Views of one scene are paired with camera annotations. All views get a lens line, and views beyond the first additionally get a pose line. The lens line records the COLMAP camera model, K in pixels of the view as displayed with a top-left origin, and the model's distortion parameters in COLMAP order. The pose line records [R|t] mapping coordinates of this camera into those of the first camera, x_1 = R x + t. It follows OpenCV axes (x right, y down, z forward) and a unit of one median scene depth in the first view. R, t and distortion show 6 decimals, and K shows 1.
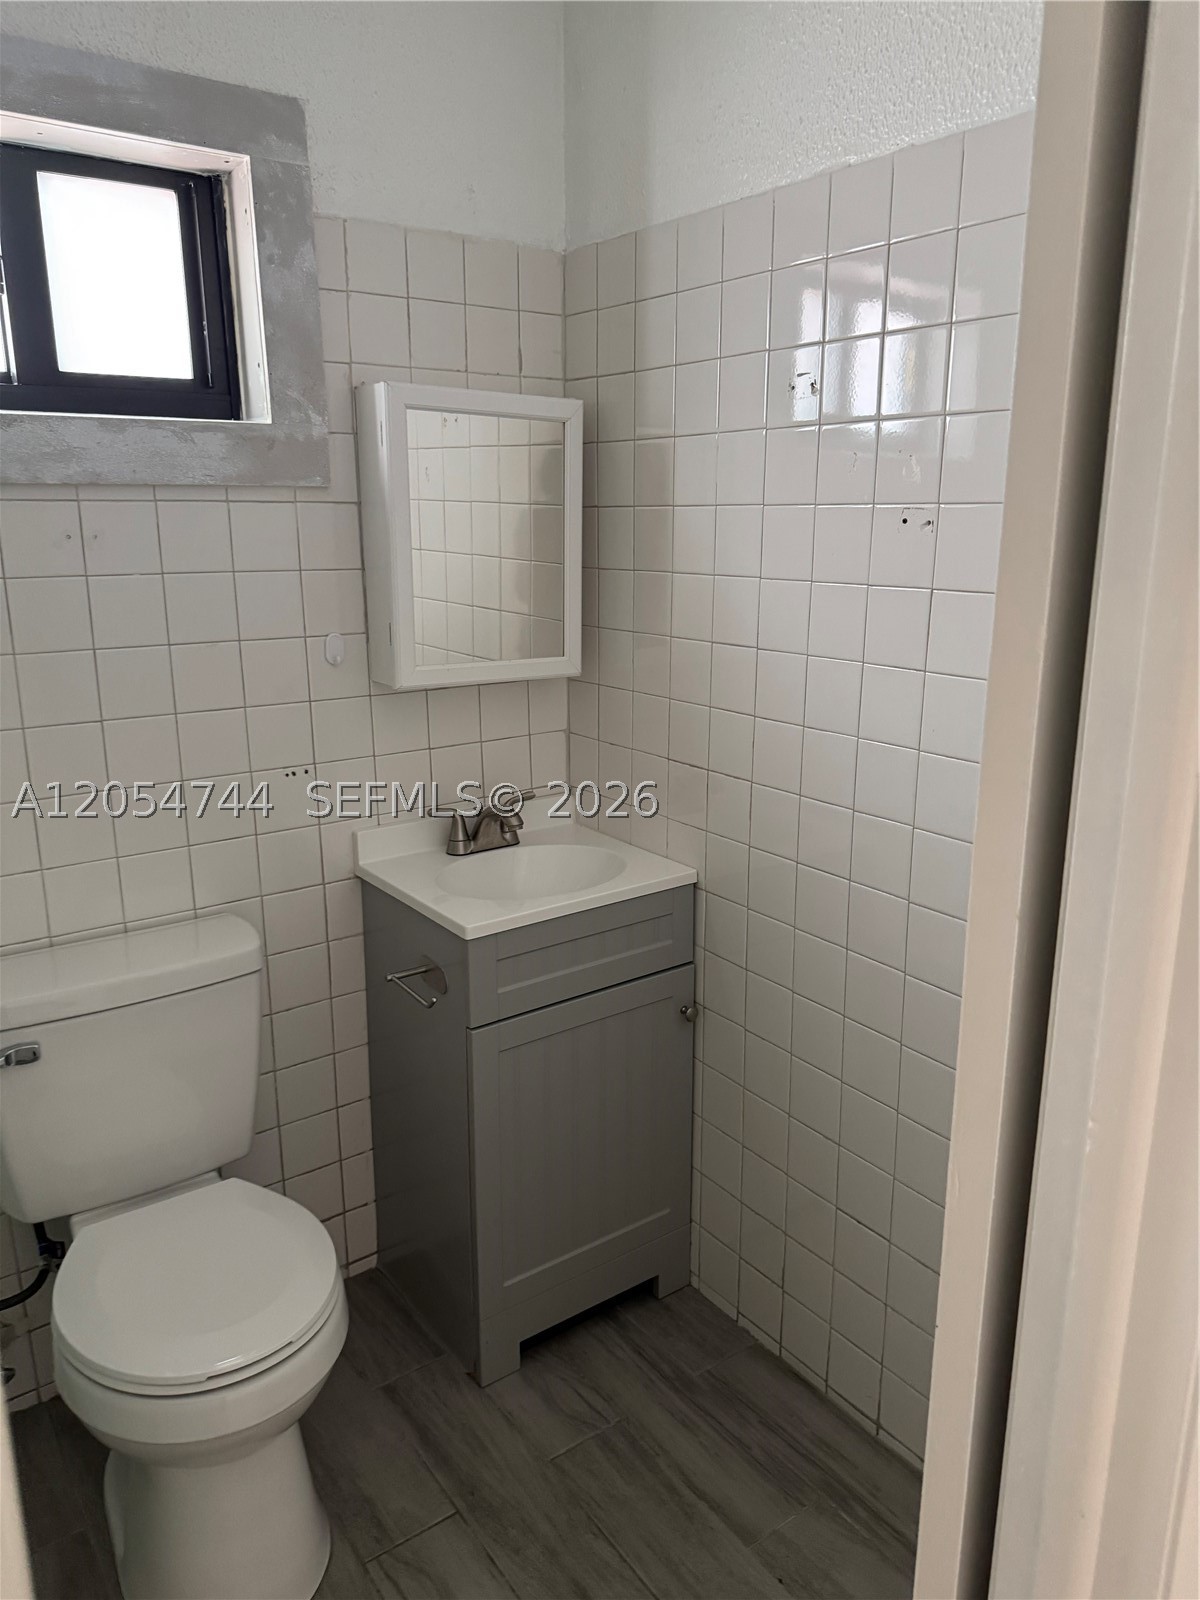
lens RADIAL K [[1132.7, 0, 609.7], [0, 1132.7, 799.4], [0, 0, 1]] dist [0.009963, -0.015340]
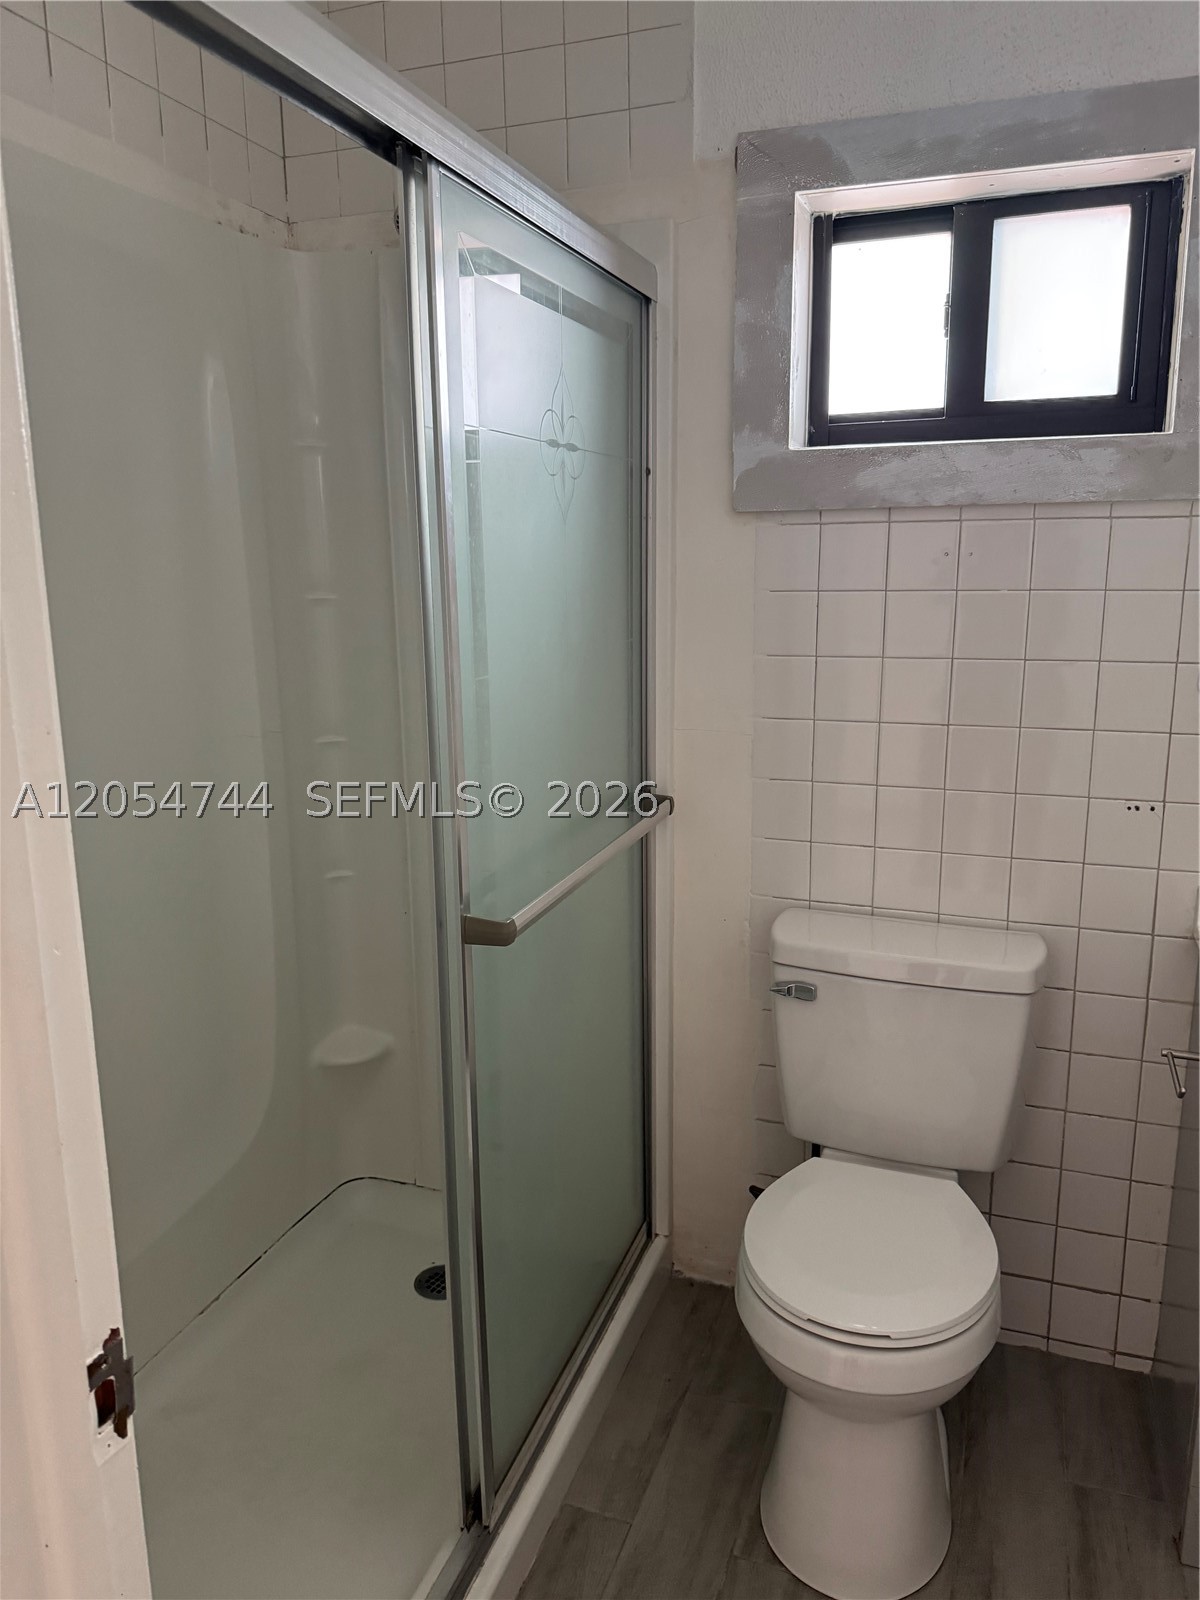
lens RADIAL K [[1132.7, 0, 607.8], [0, 1132.7, 801.9], [0, 0, 1]] dist [0.009963, -0.015340]
pose [[0.556783, 0.179310, -0.811074, 0.259241], [-0.193350, 0.977580, 0.083390, -0.024062], [0.807842, 0.110391, 0.578969, 0.122511]]
